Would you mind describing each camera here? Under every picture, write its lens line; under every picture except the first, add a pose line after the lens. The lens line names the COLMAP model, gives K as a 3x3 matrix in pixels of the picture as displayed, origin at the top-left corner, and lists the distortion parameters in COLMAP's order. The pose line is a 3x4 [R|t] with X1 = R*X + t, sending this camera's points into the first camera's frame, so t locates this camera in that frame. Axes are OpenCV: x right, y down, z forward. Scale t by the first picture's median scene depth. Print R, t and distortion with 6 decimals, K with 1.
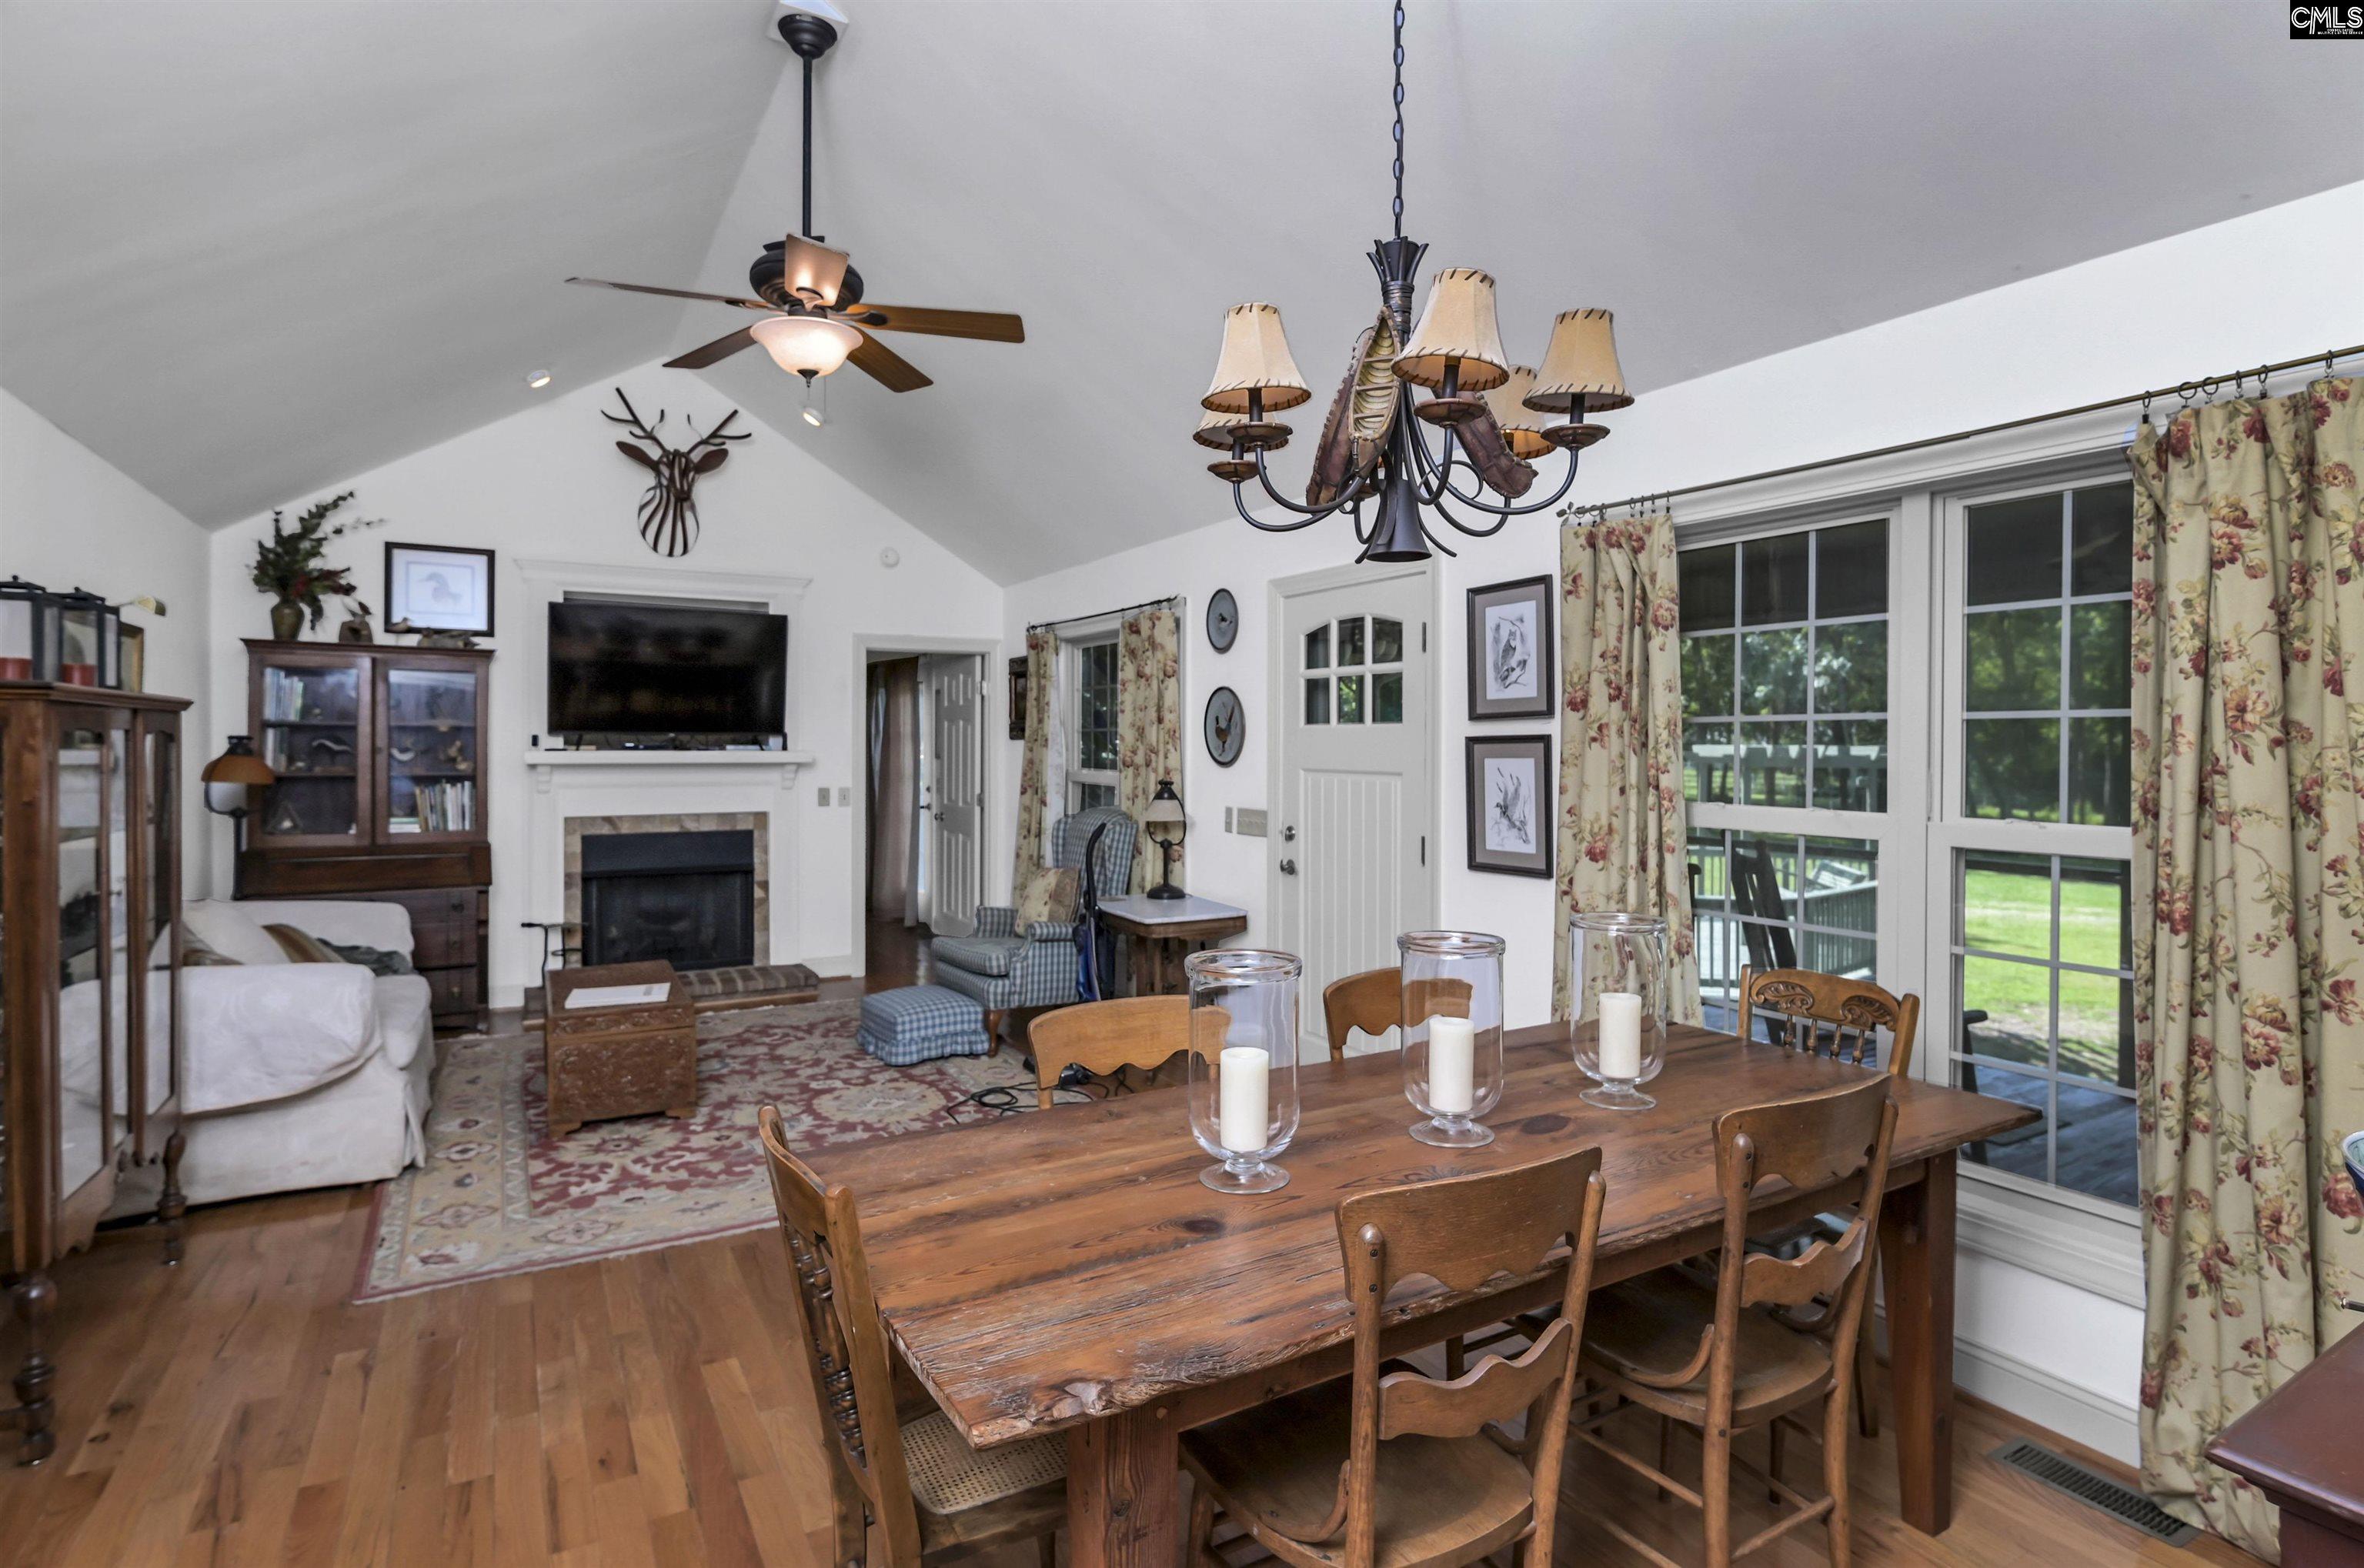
lens RADIAL K [[1153.3, 0, 1151.1], [0, 1153.3, 753.4], [0, 0, 1]] dist [-0.001686, -0.000534]
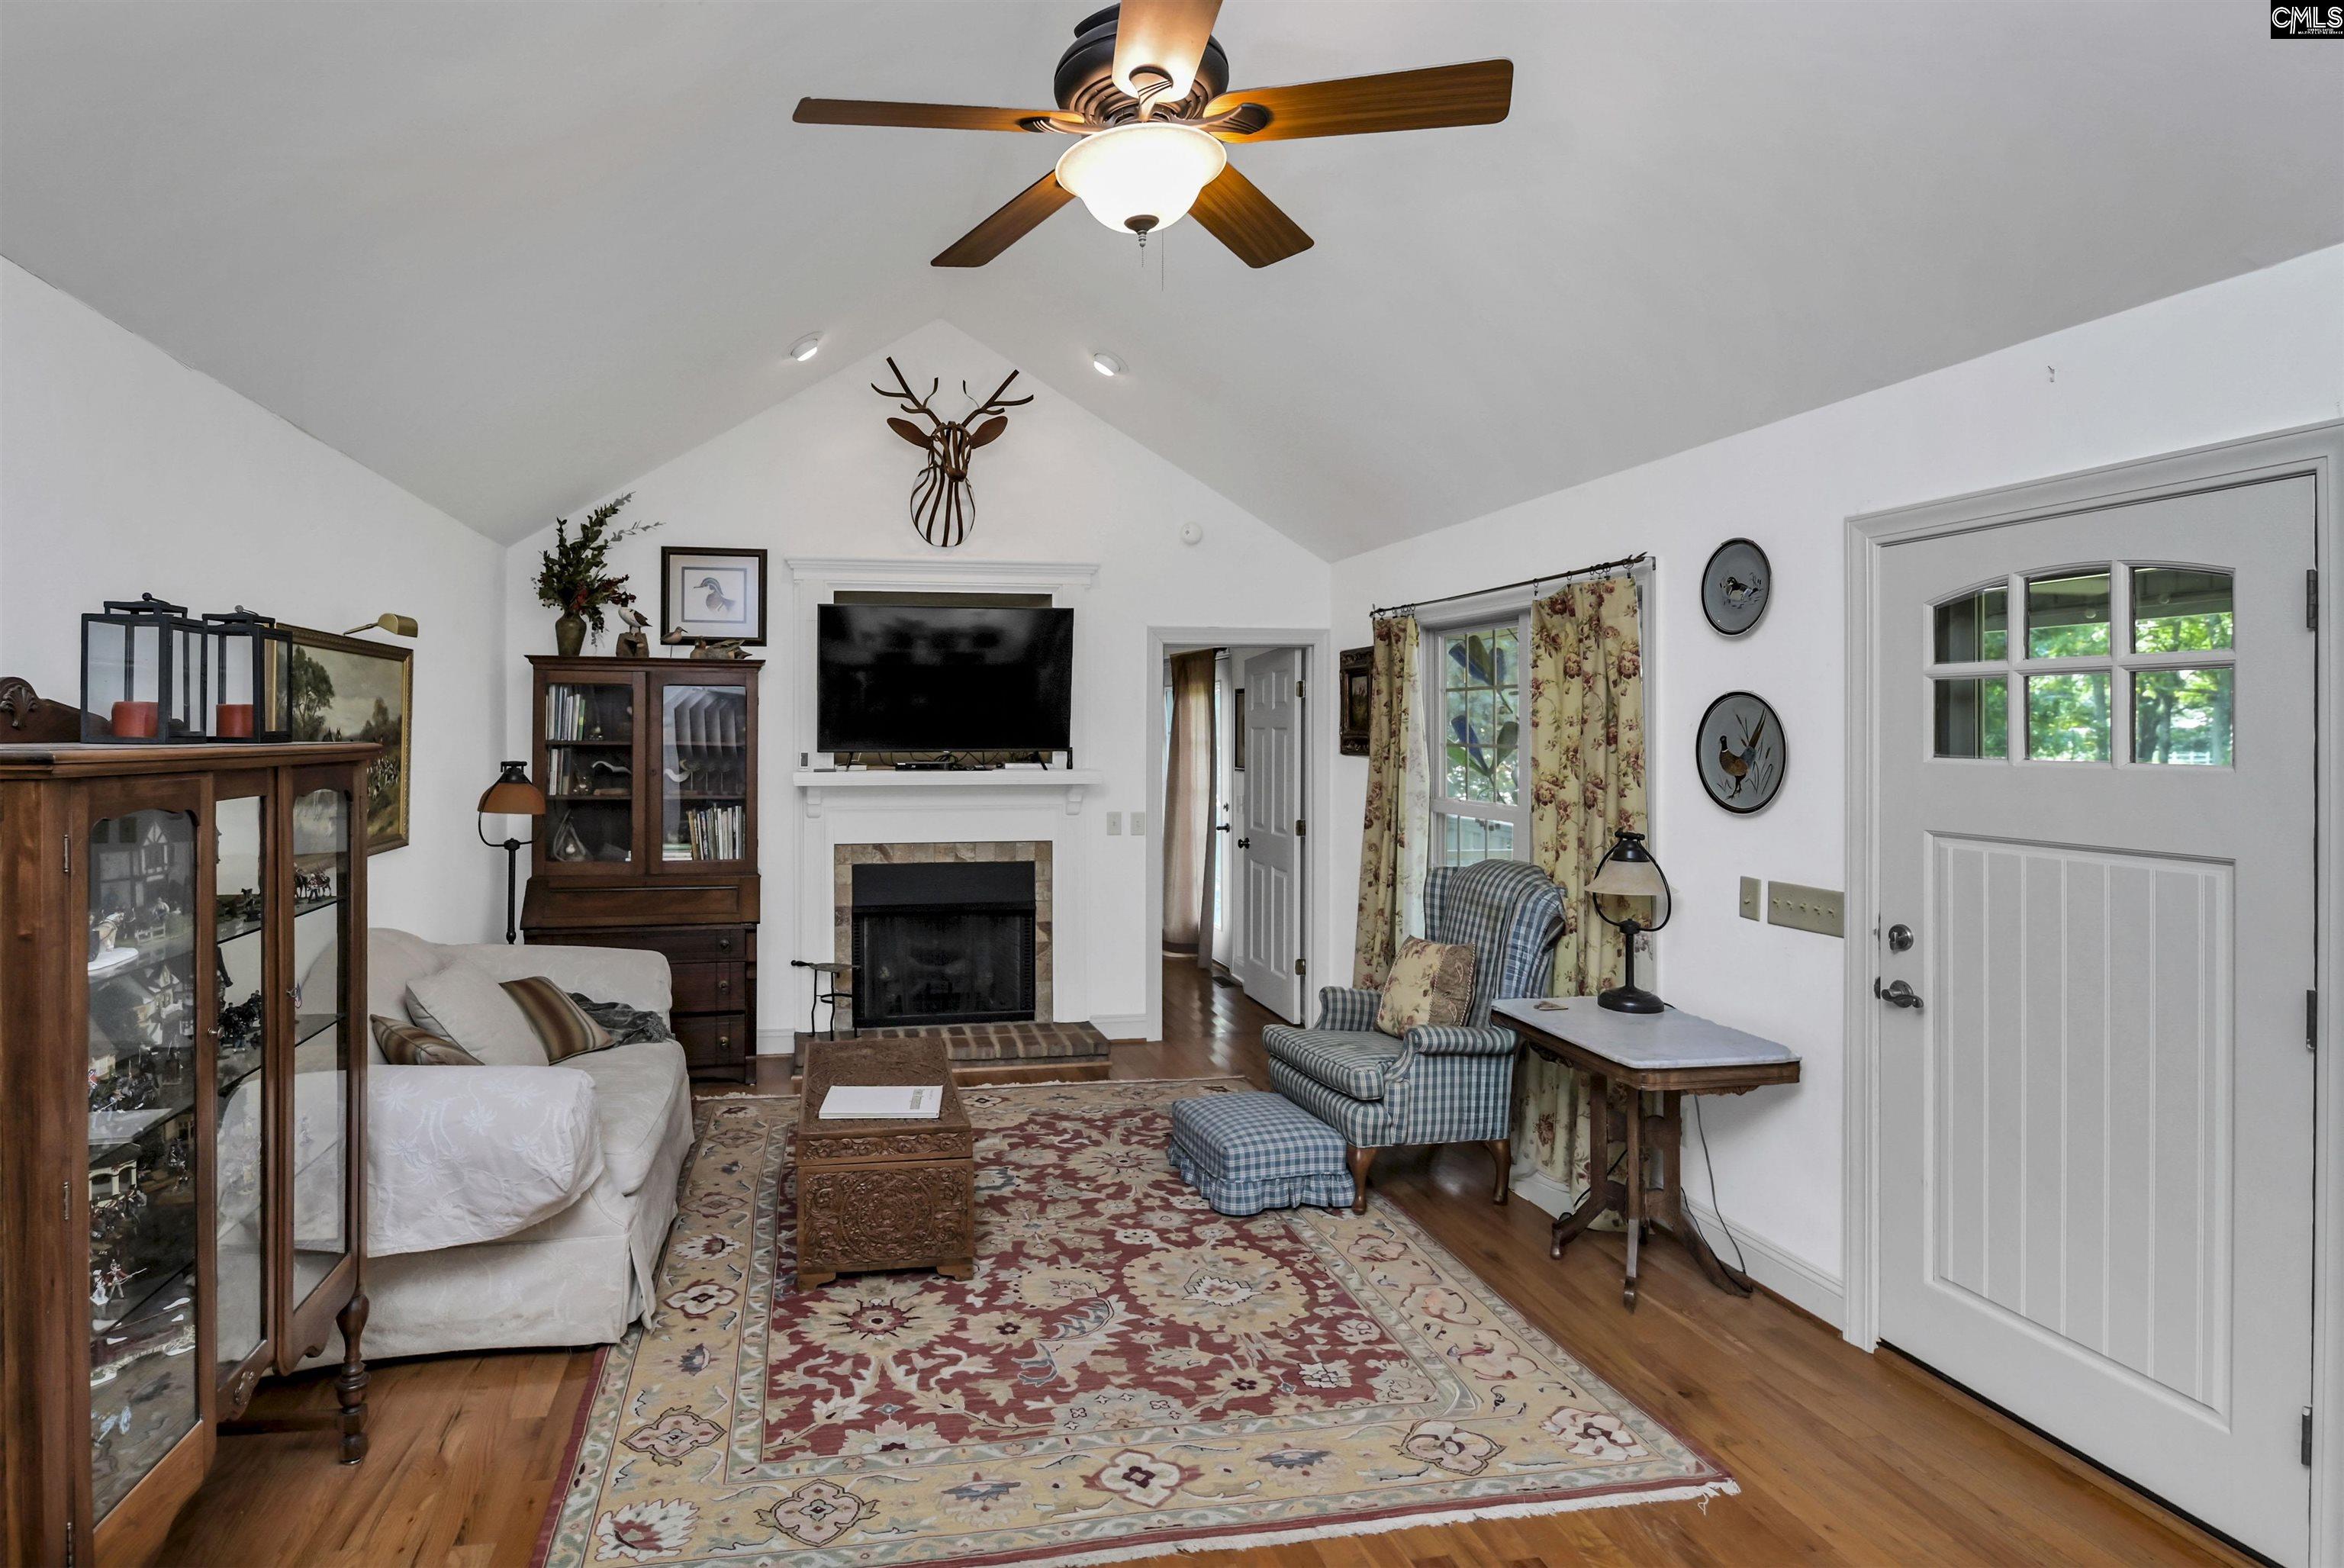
lens RADIAL K [[1163.9, 0, 994.0], [0, 1163.9, 731.3], [0, 0, 1]] dist [-0.000393, -0.000227]
pose [[0.937818, -0.003884, -0.347107, -0.103203], [0.000268, 0.999945, -0.010465, -0.029260], [0.347128, 0.009721, 0.937767, 0.253453]]
